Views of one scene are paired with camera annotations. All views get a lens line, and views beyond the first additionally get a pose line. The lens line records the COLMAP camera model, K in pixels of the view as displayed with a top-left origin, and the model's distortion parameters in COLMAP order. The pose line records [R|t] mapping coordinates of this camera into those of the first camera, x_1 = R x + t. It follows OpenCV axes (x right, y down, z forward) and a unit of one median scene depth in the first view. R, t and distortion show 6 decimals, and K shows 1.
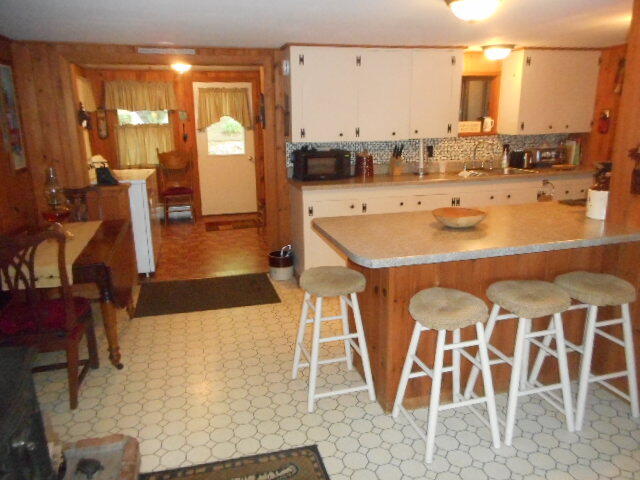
lens RADIAL K [[473.6, 0, 315.0], [0, 473.6, 238.6], [0, 0, 1]] dist [0.000716, -0.011868]
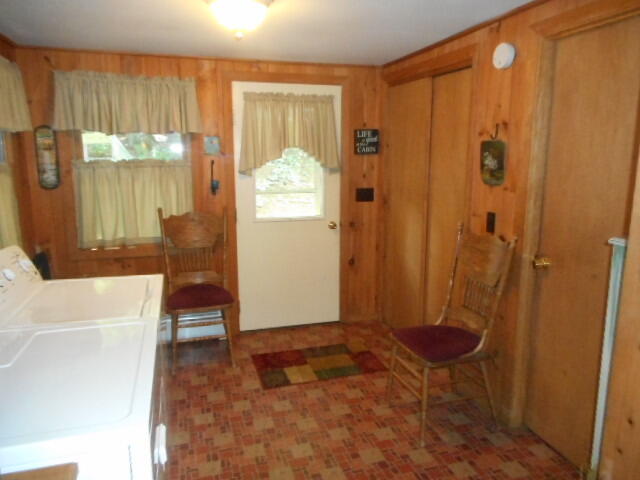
lens RADIAL K [[473.6, 0, 325.5], [0, 473.6, 241.2], [0, 0, 1]] dist [0.000716, -0.011868]
pose [[0.998996, 0.006553, 0.044329, -0.178184], [-0.003660, 0.997877, -0.065029, -0.122772], [-0.044661, 0.064801, 0.996898, 0.490295]]
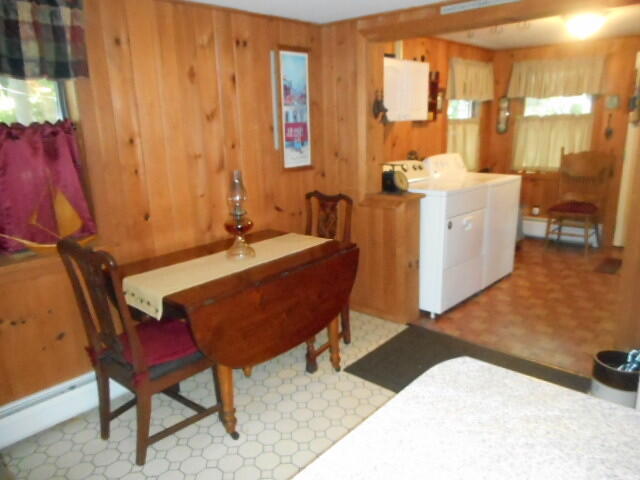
lens RADIAL K [[473.6, 0, 315.0], [0, 473.6, 240.7], [0, 0, 1]] dist [0.000716, -0.011868]
pose [[0.545677, 0.200958, -0.813543, 0.089926], [-0.184413, 0.975818, 0.117349, -0.061937], [0.817452, 0.085994, 0.569541, 0.265368]]
